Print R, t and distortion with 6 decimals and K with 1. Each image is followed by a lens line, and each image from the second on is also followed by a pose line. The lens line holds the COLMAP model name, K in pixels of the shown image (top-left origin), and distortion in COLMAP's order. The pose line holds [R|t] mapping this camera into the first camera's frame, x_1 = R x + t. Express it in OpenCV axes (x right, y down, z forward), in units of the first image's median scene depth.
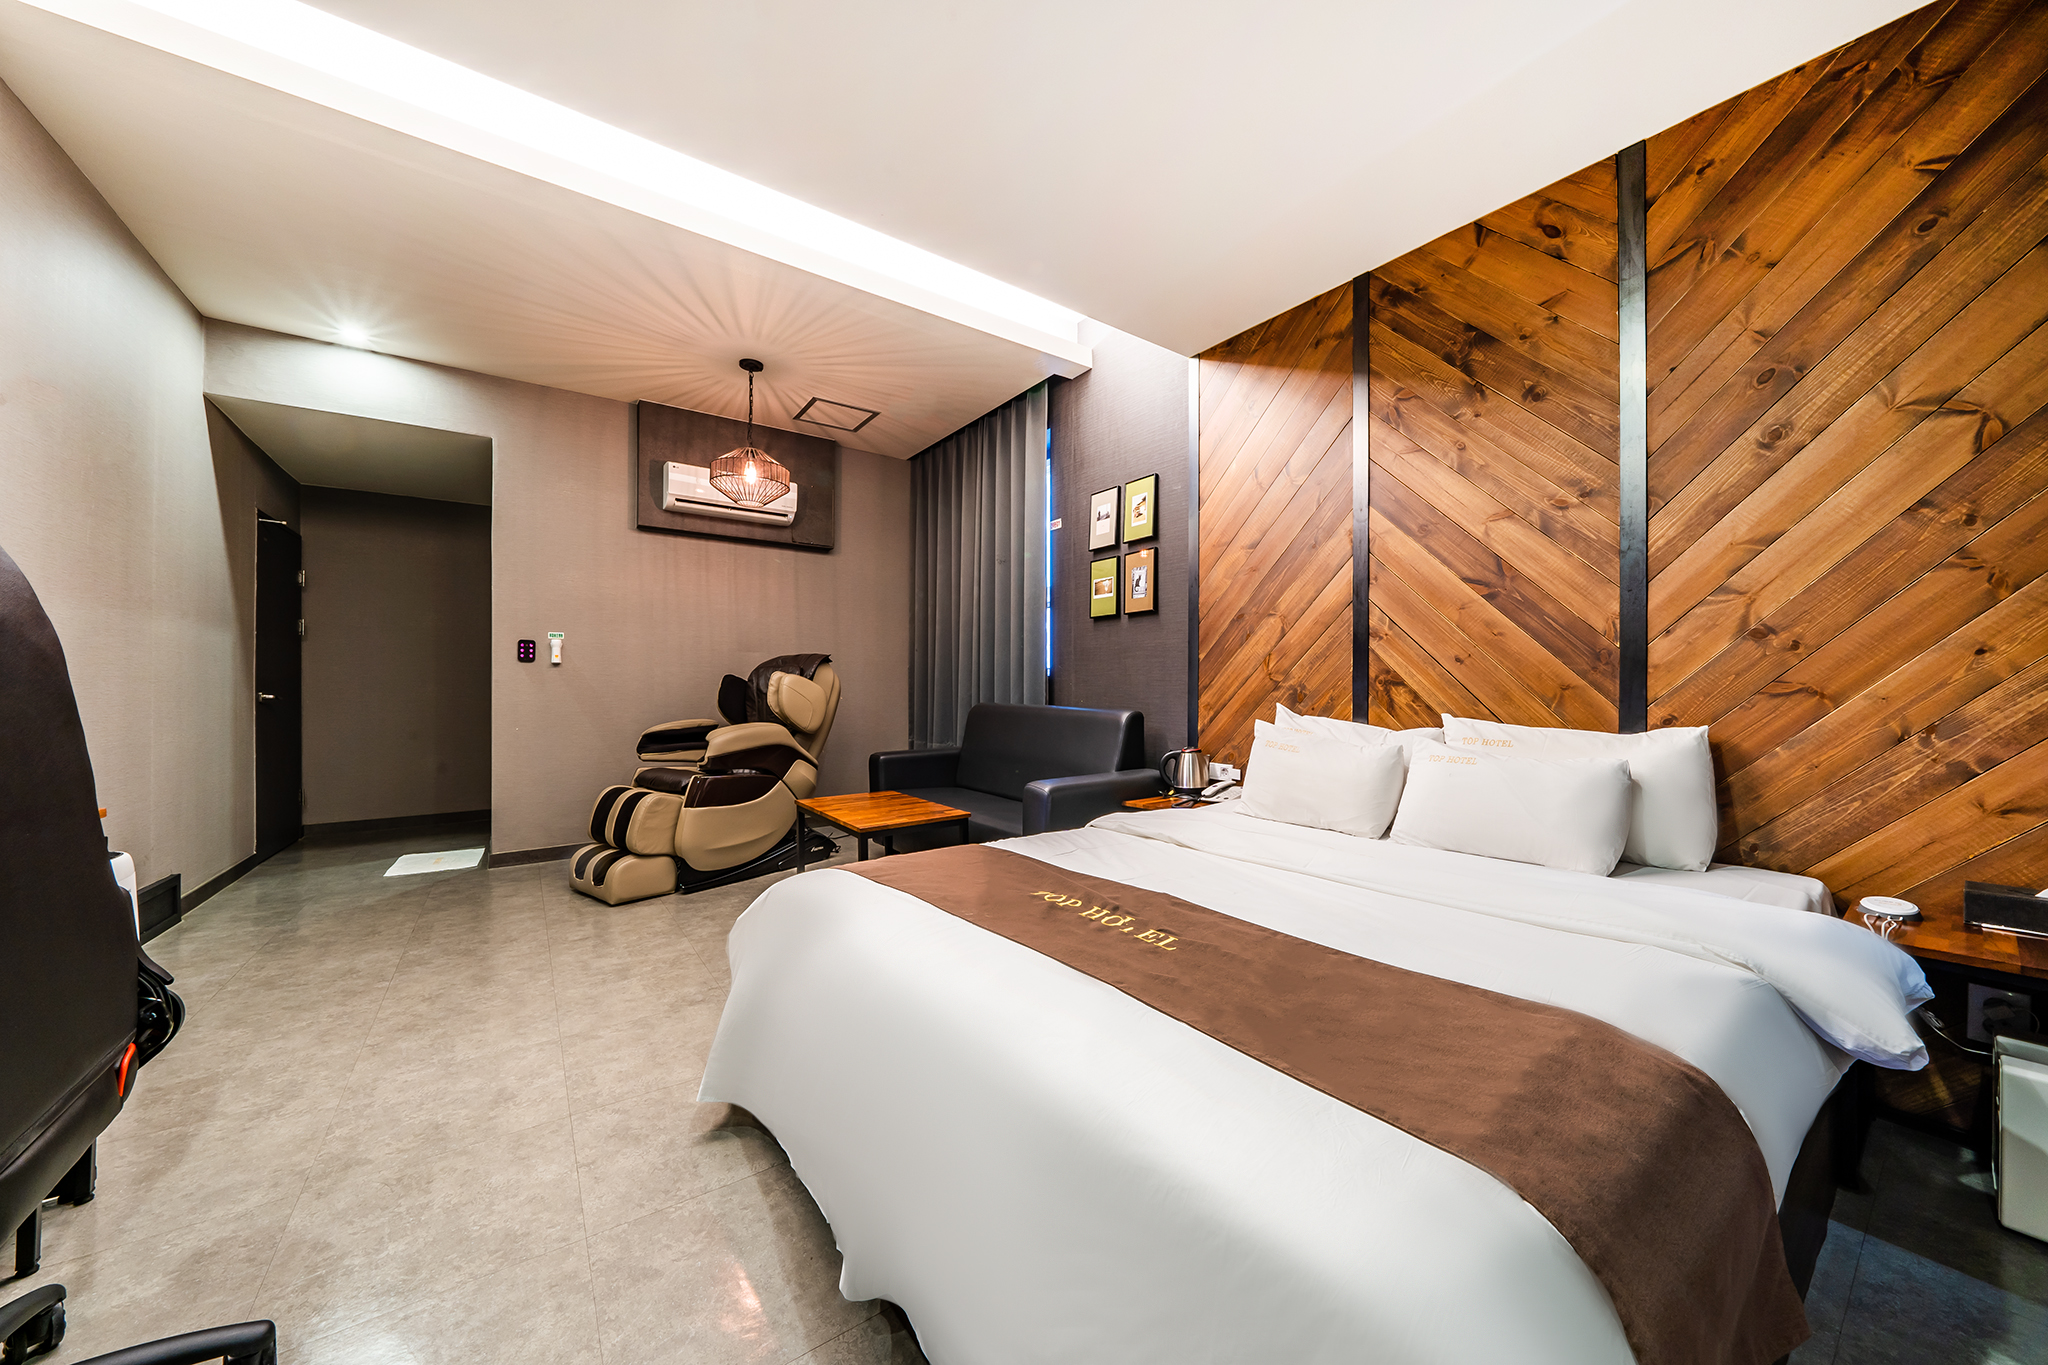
lens RADIAL K [[700.0, 0, 1022.1], [0, 700.0, 686.1], [0, 0, 1]] dist [-0.001727, -0.000067]
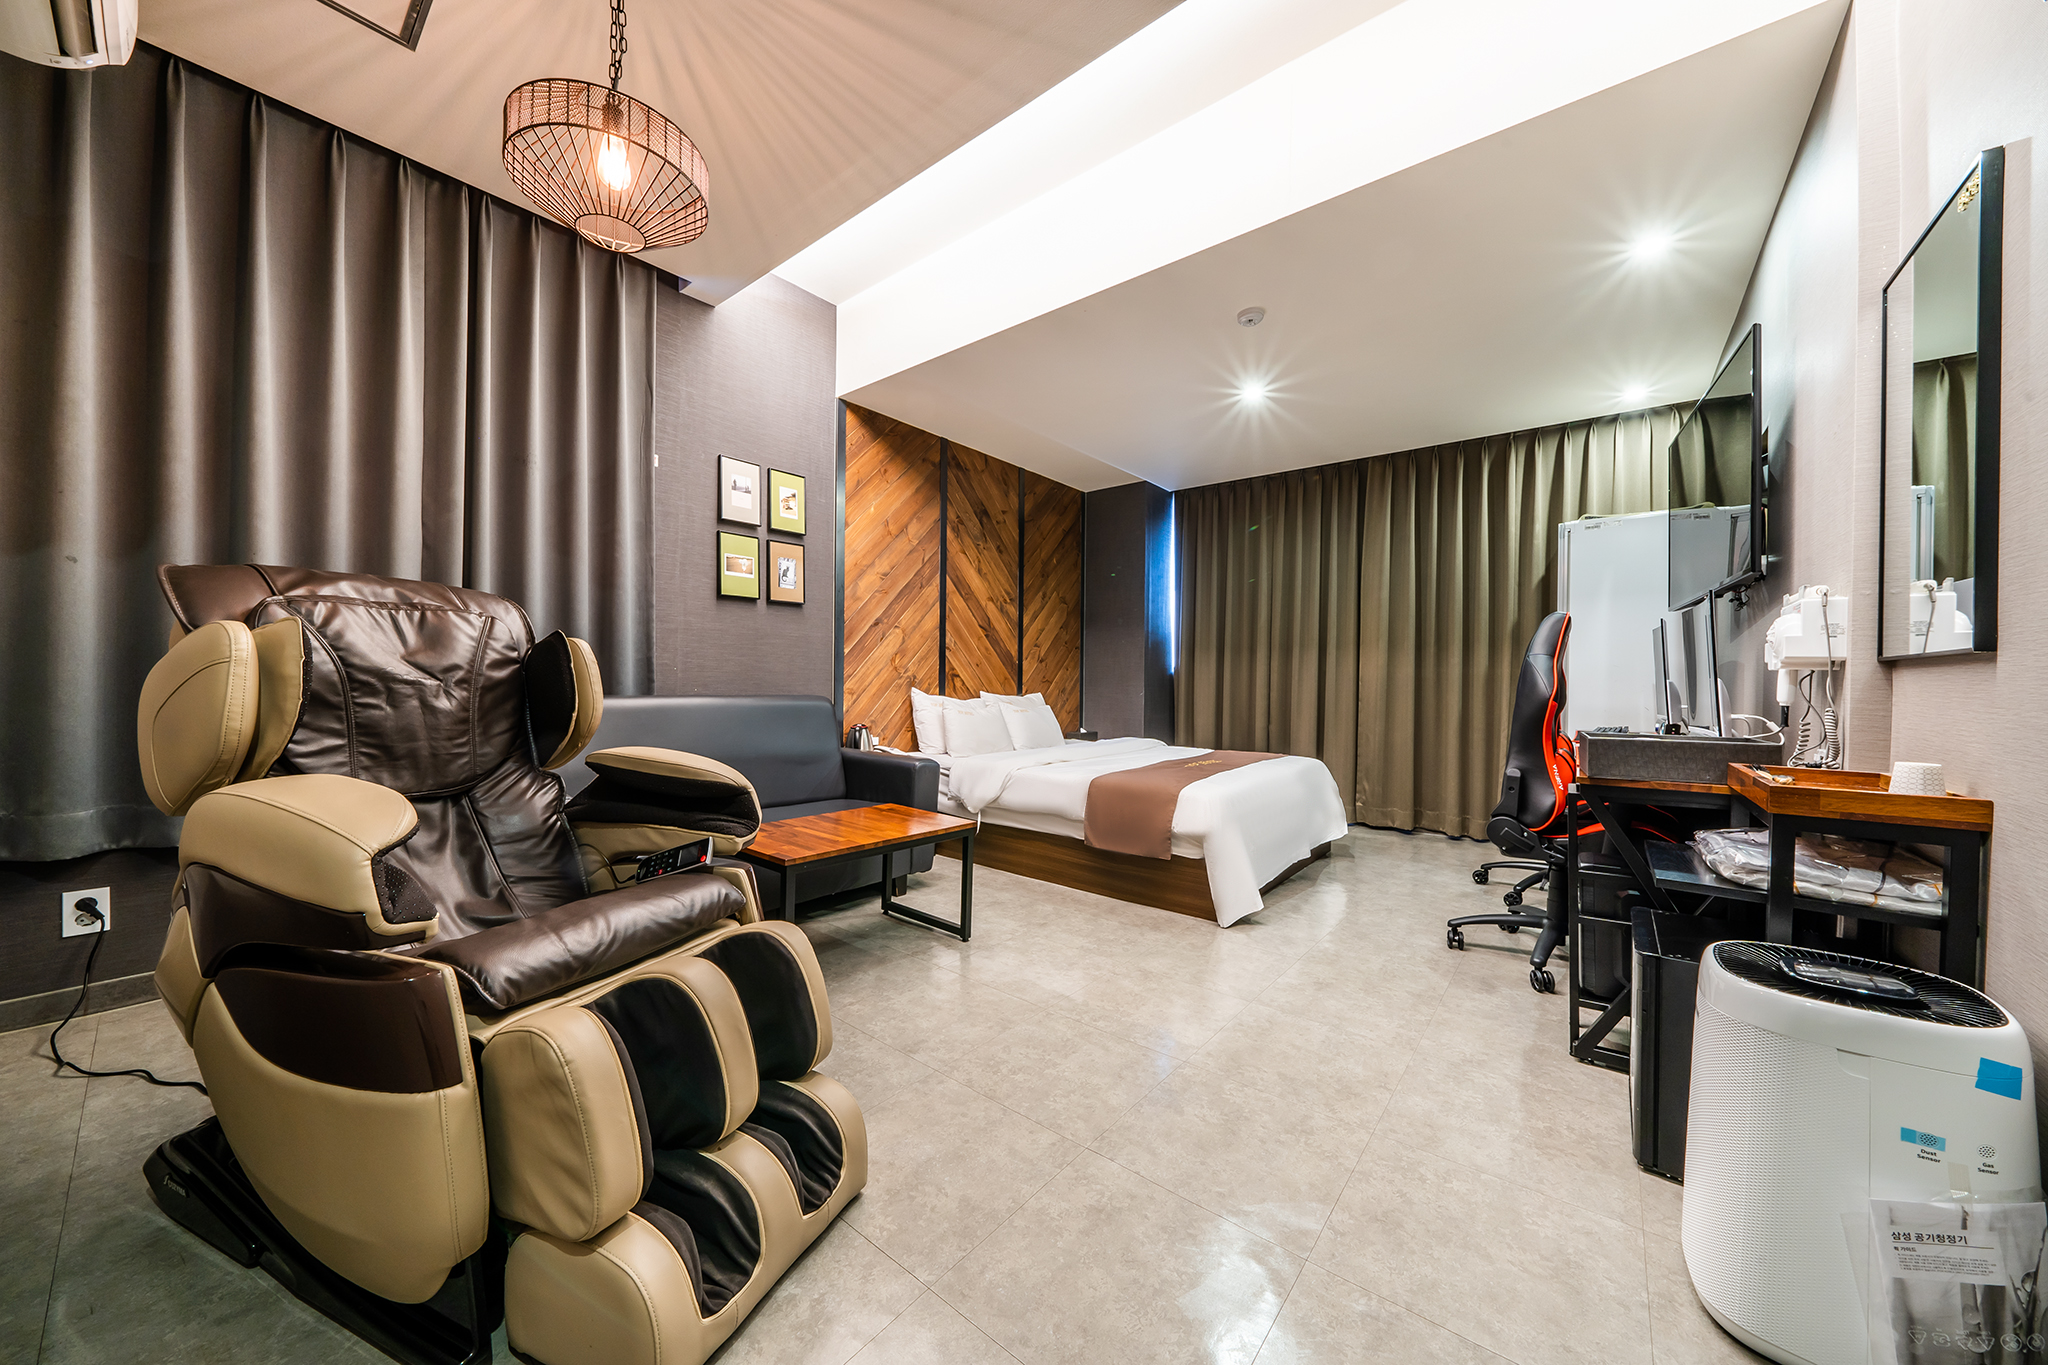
lens RADIAL K [[700.0, 0, 1022.1], [0, 700.0, 686.1], [0, 0, 1]] dist [-0.001727, -0.000067]
pose [[-0.250769, -0.008660, 0.968008, -1.255078], [-0.012919, 0.999901, 0.005598, 0.010433], [-0.967961, -0.011102, -0.250856, 1.259338]]
